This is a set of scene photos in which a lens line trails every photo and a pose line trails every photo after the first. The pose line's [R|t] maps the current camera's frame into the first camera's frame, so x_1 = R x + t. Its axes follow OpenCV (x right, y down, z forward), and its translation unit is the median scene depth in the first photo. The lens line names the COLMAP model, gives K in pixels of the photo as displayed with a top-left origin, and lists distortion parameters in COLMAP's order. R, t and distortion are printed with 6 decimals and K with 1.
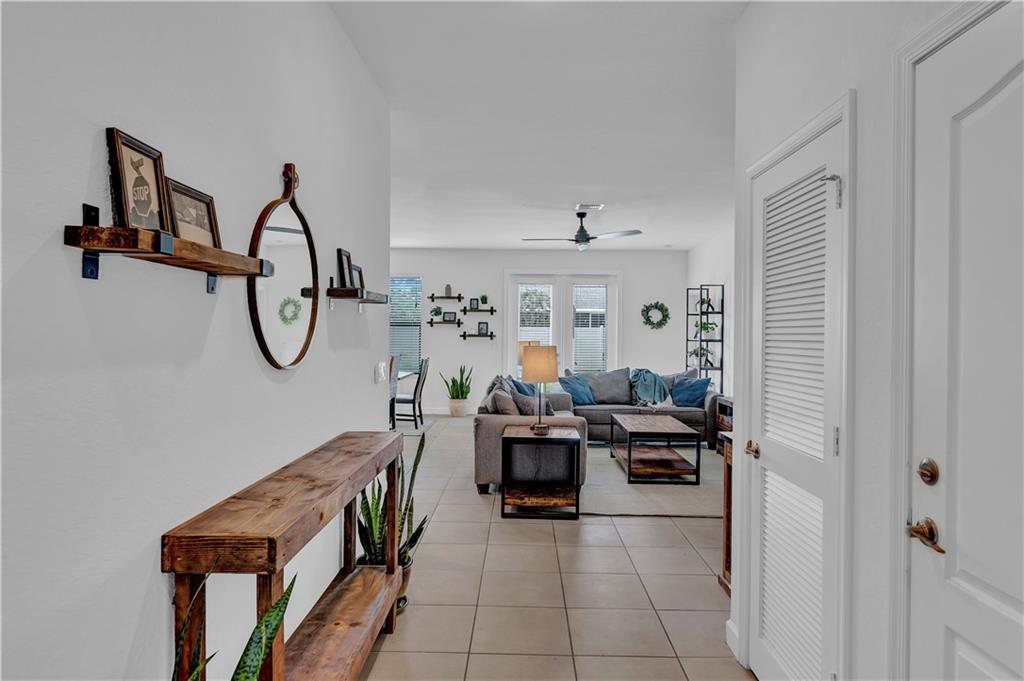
lens RADIAL K [[605.1, 0, 509.7], [0, 605.1, 334.3], [0, 0, 1]] dist [-0.000220, 0.000004]
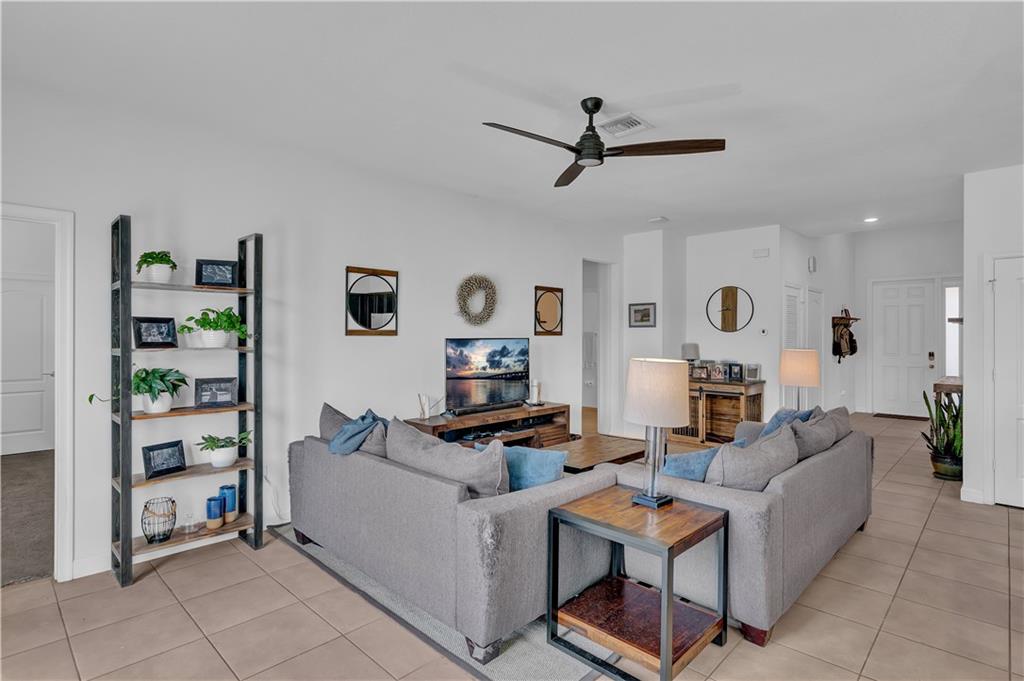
lens RADIAL K [[518.6, 0, 514.6], [0, 518.6, 335.0], [0, 0, 1]] dist [-0.004104, -0.000976]
pose [[-0.734387, -0.010847, 0.678644, -0.090137], [-0.005781, 0.999936, 0.009727, -0.005322], [-0.678706, 0.003220, -0.734403, 0.946458]]
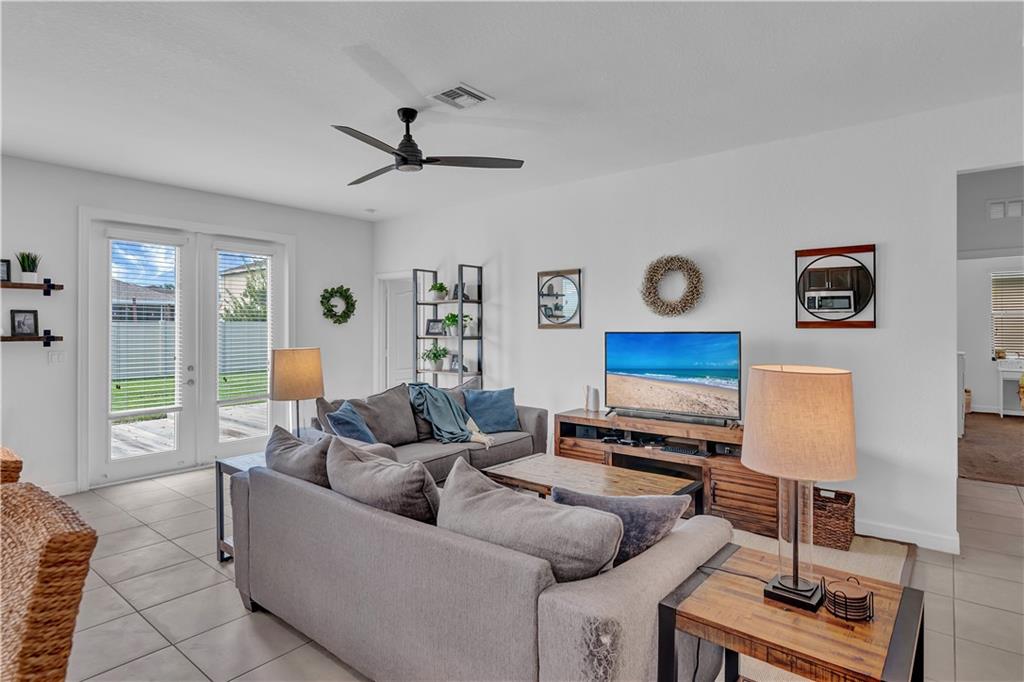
lens RADIAL K [[542.3, 0, 511.1], [0, 542.3, 326.4], [0, 0, 1]] dist [0.000643, -0.000029]
pose [[0.612228, -0.007564, 0.790645, -0.148164], [0.010791, 0.999941, 0.001210, -0.003418], [-0.790608, 0.007792, 0.612274, 0.434764]]
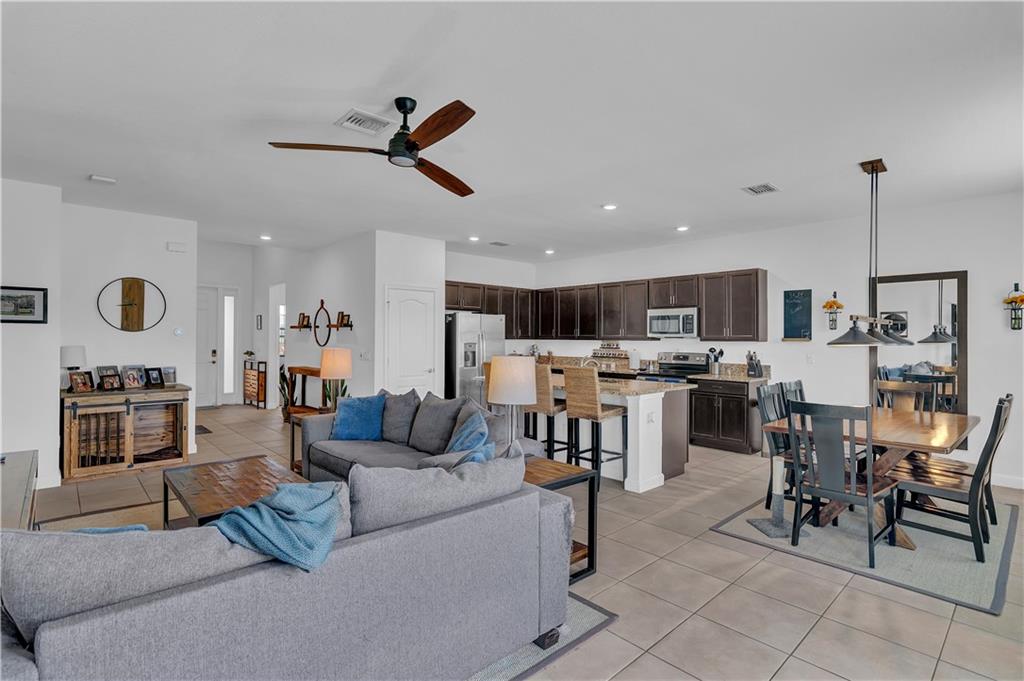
lens RADIAL K [[491.4, 0, 511.7], [0, 491.4, 335.4], [0, 0, 1]] dist [-0.003277, 0.001053]
pose [[-0.722127, -0.015764, -0.691581, 0.232590], [-0.014481, 0.999866, -0.007670, -0.001982], [0.691609, 0.004477, -0.722258, 0.942182]]
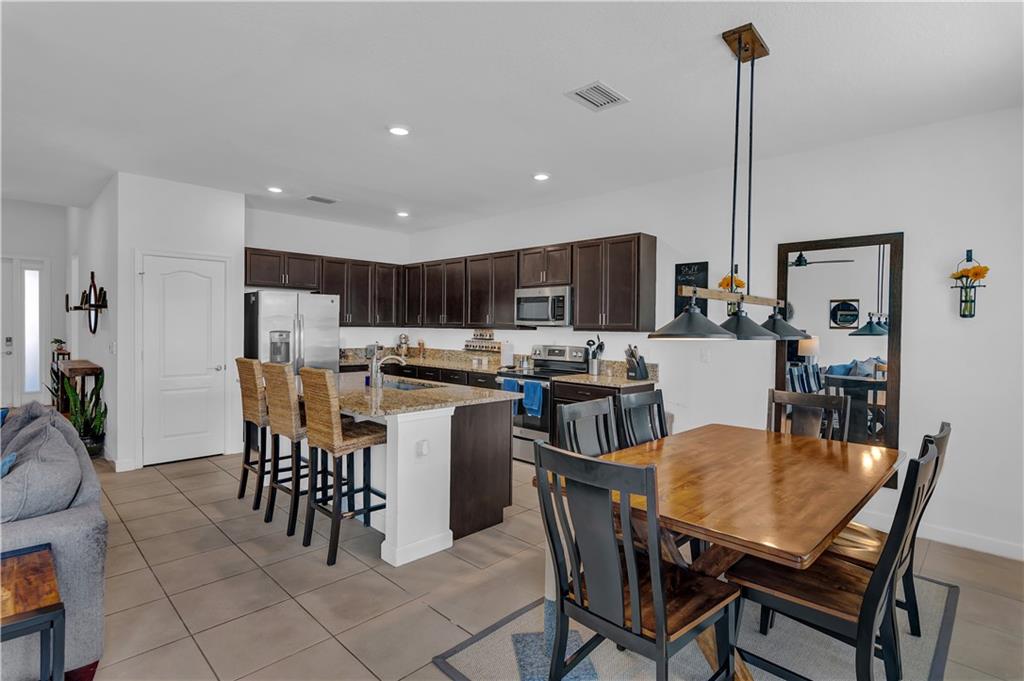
lens RADIAL K [[503.5, 0, 512.4], [0, 503.5, 336.0], [0, 0, 1]] dist [-0.004527, -0.001070]
pose [[-0.688684, -0.005100, -0.725044, 0.010651], [-0.022734, 0.999636, 0.014562, -0.003872], [0.724705, 0.026511, -0.688549, 0.947632]]
